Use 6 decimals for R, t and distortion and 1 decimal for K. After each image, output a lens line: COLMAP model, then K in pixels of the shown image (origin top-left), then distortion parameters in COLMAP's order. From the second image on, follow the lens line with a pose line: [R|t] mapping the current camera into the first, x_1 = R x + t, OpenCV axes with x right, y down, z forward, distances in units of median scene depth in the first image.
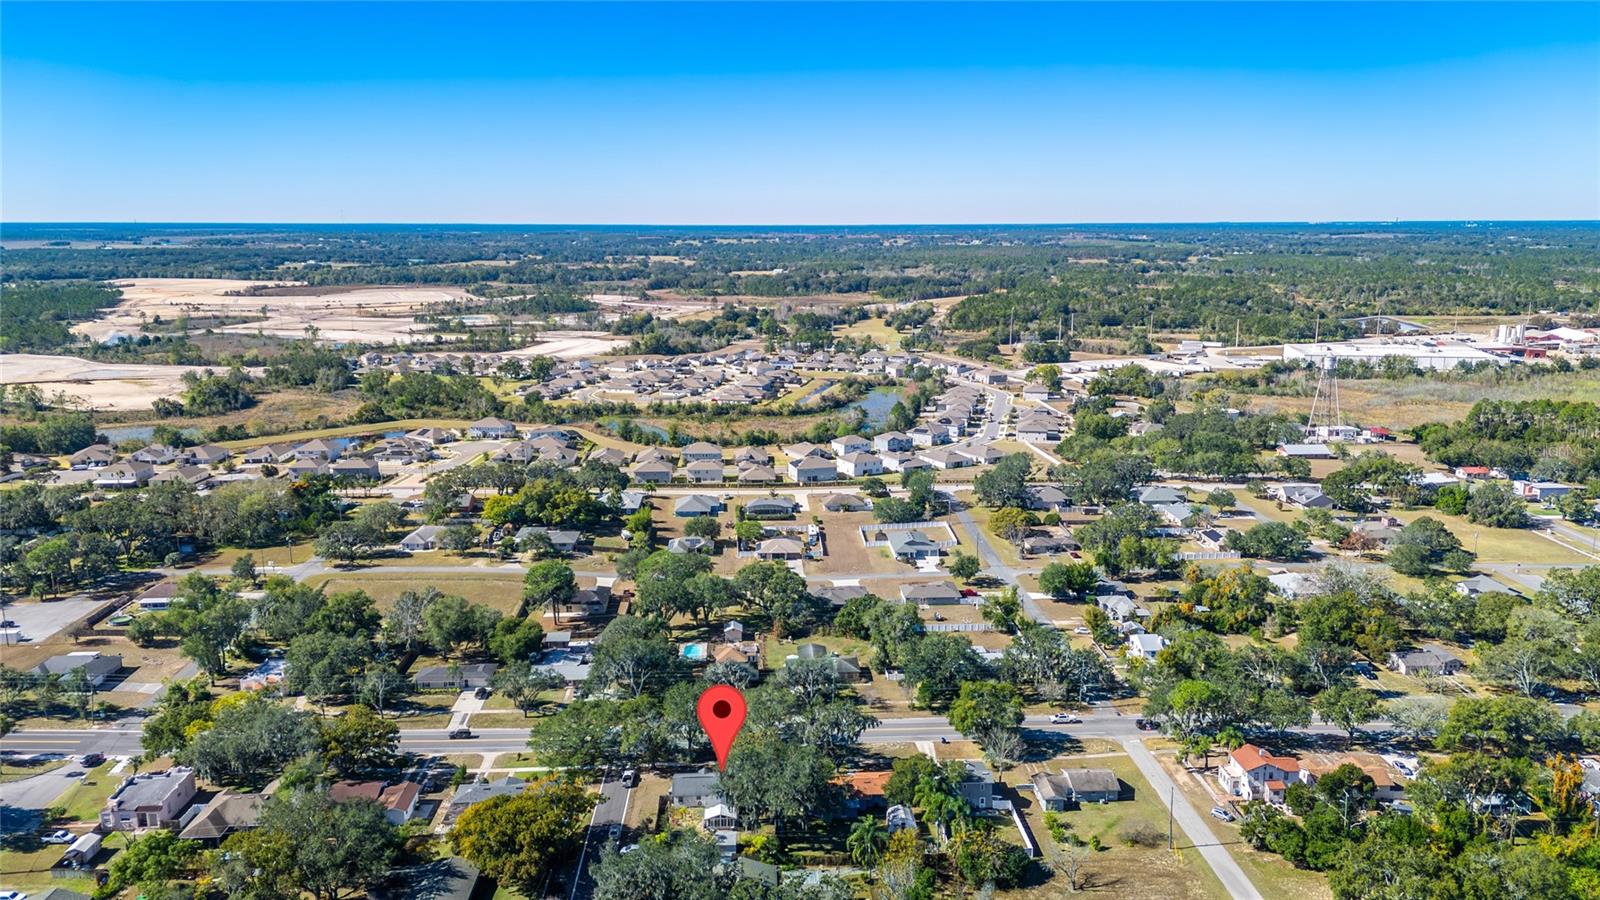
lens RADIAL K [[1161.9, 0, 797.1], [0, 1161.9, 446.0], [0, 0, 1]] dist [0.085917, -0.078069]
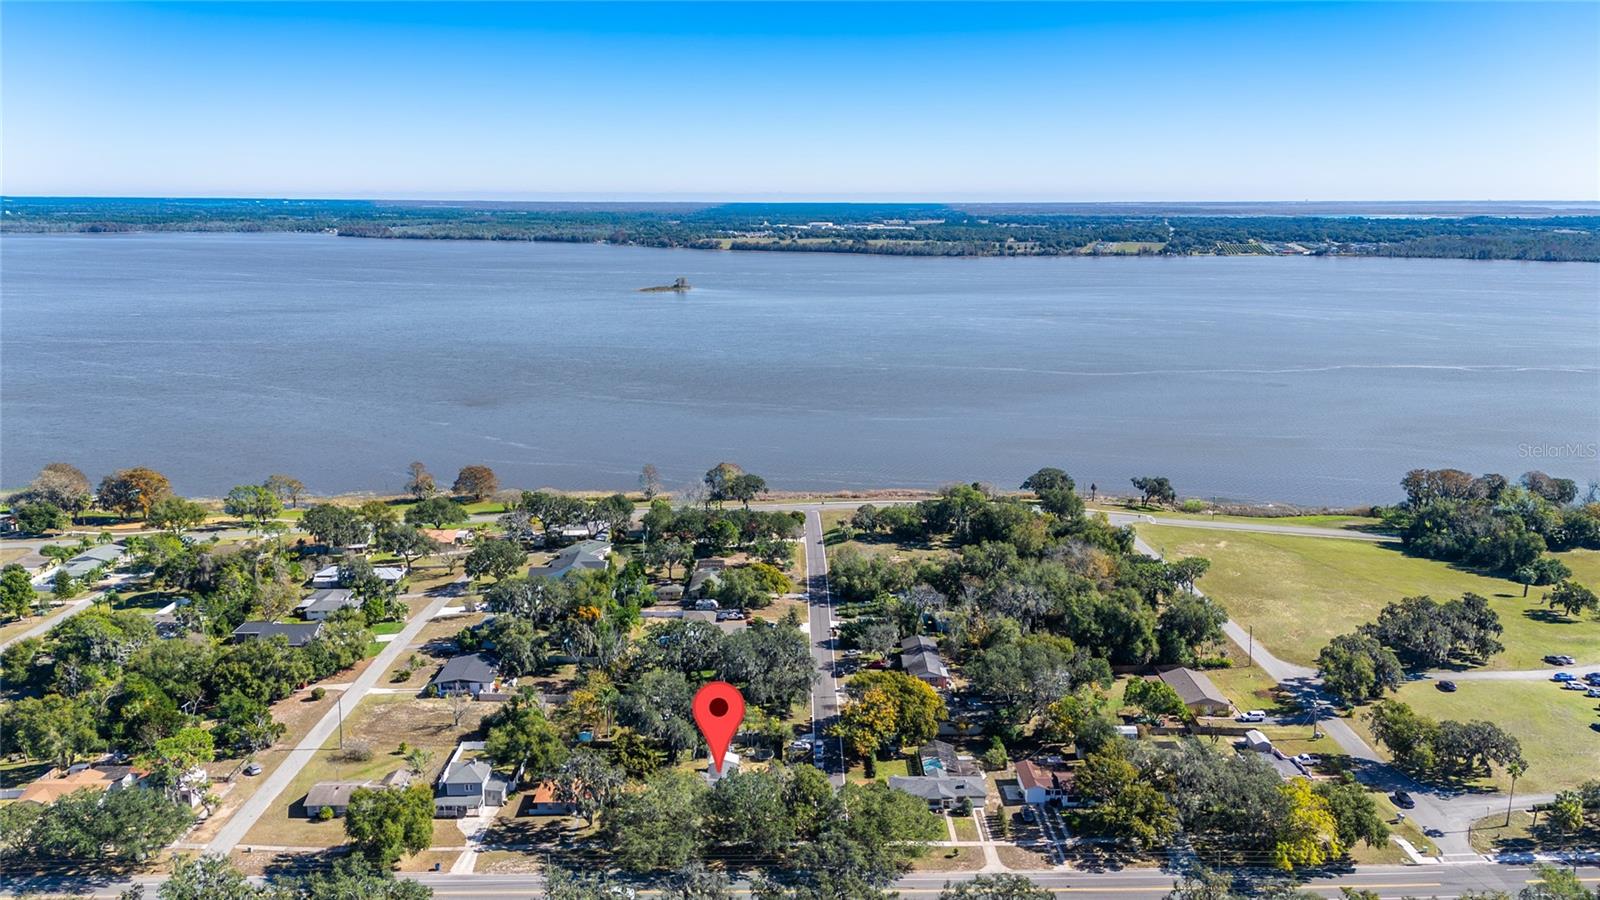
lens RADIAL K [[1161.9, 0, 798.9], [0, 1161.9, 450.1], [0, 0, 1]] dist [0.085917, -0.078069]
pose [[-0.998934, -0.010736, 0.044901, -0.161641], [0.007936, 0.918176, 0.396093, -0.340964], [-0.045480, 0.396027, -0.917112, 1.691817]]
